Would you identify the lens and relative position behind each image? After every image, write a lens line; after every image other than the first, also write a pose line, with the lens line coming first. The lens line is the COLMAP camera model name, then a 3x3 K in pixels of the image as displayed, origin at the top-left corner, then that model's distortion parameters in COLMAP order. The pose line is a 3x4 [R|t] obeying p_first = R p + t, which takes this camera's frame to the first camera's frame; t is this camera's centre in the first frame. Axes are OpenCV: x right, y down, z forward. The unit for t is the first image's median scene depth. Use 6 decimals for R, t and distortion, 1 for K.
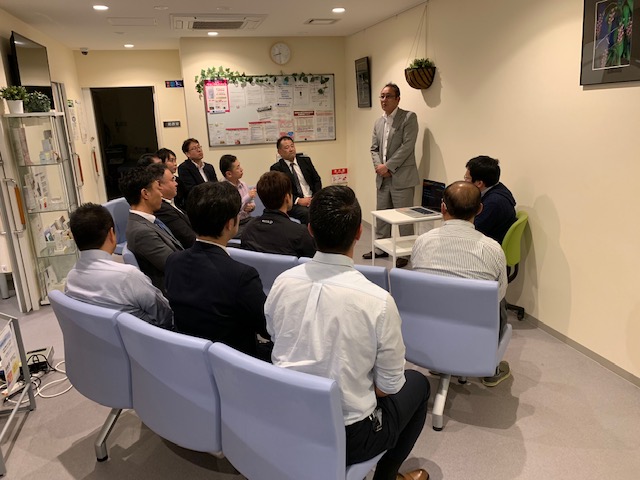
lens RADIAL K [[503.6, 0, 320.2], [0, 503.6, 243.0], [0, 0, 1]] dist [0.040958, -0.017862]
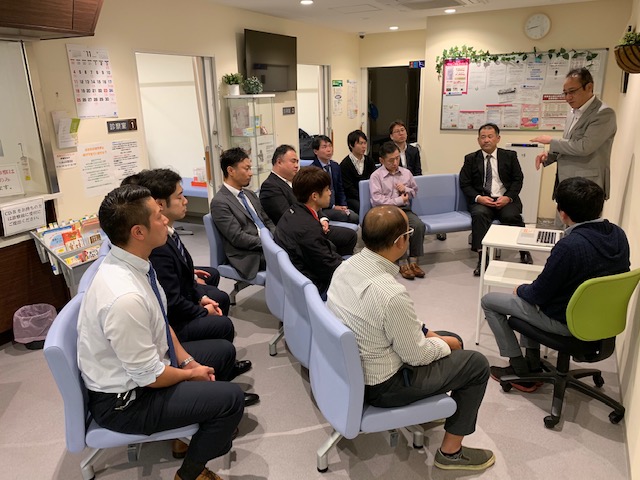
lens RADIAL K [[503.6, 0, 321.6], [0, 503.6, 243.1], [0, 0, 1]] dist [0.040958, -0.017862]
pose [[0.756818, 0.212660, -0.618064, 0.261203], [-0.179735, 0.976849, 0.116023, -0.048904], [0.628429, 0.023279, 0.777519, 0.103701]]
